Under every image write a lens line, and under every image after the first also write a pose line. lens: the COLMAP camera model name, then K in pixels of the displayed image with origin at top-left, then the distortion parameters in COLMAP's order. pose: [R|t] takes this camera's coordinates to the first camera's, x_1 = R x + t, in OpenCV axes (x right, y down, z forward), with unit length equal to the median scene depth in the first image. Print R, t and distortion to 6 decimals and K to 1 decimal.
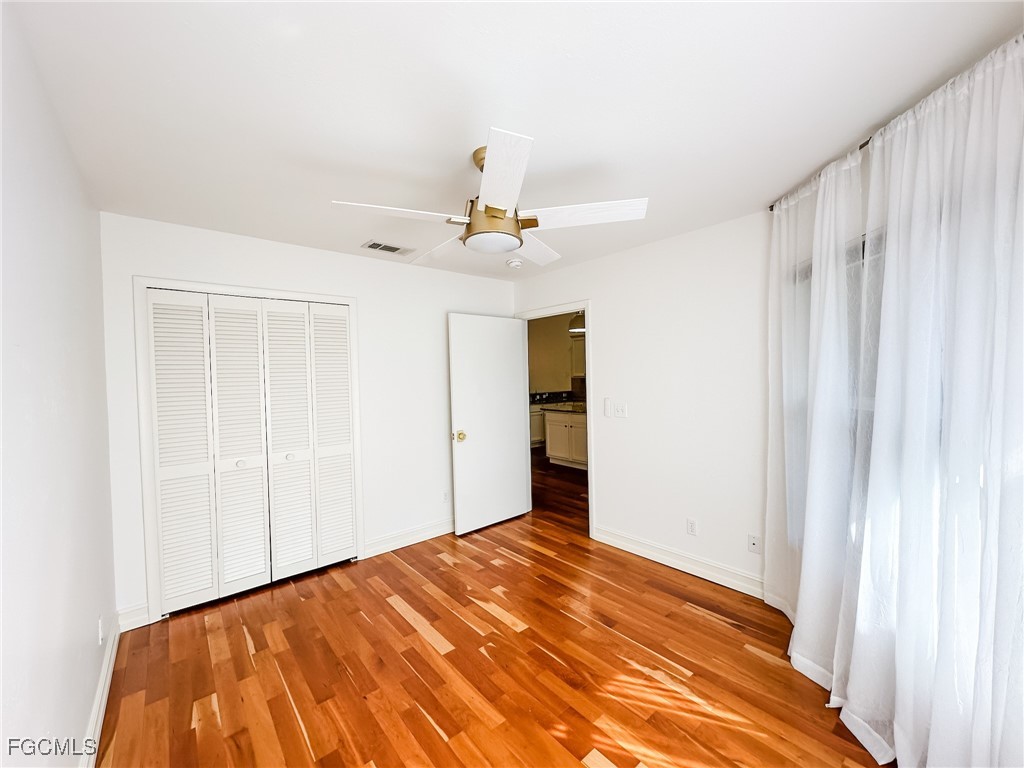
lens RADIAL K [[407.9, 0, 512.0], [0, 407.9, 384.0], [0, 0, 1]] dist [-0.001810, 0.000929]
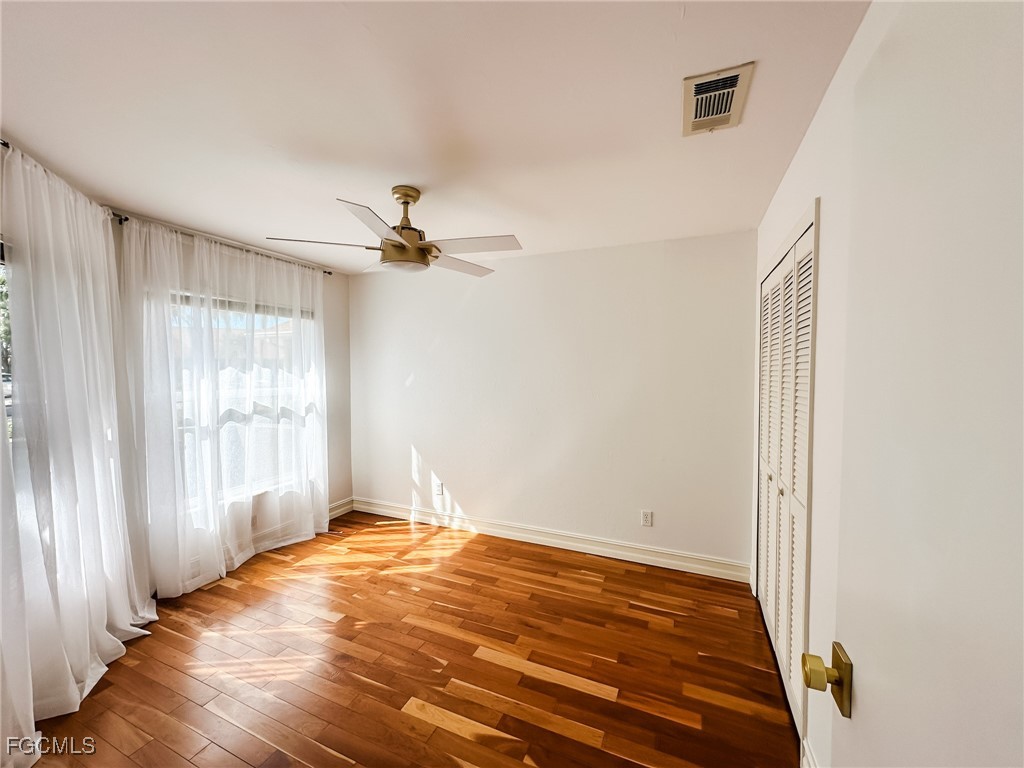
lens RADIAL K [[407.9, 0, 512.0], [0, 407.9, 384.0], [0, 0, 1]] dist [-0.001810, 0.000929]
pose [[-0.898115, 0.042773, -0.437675, 0.171129], [0.015776, 0.997752, 0.065136, -0.058939], [0.439477, 0.051595, -0.896771, 1.840767]]
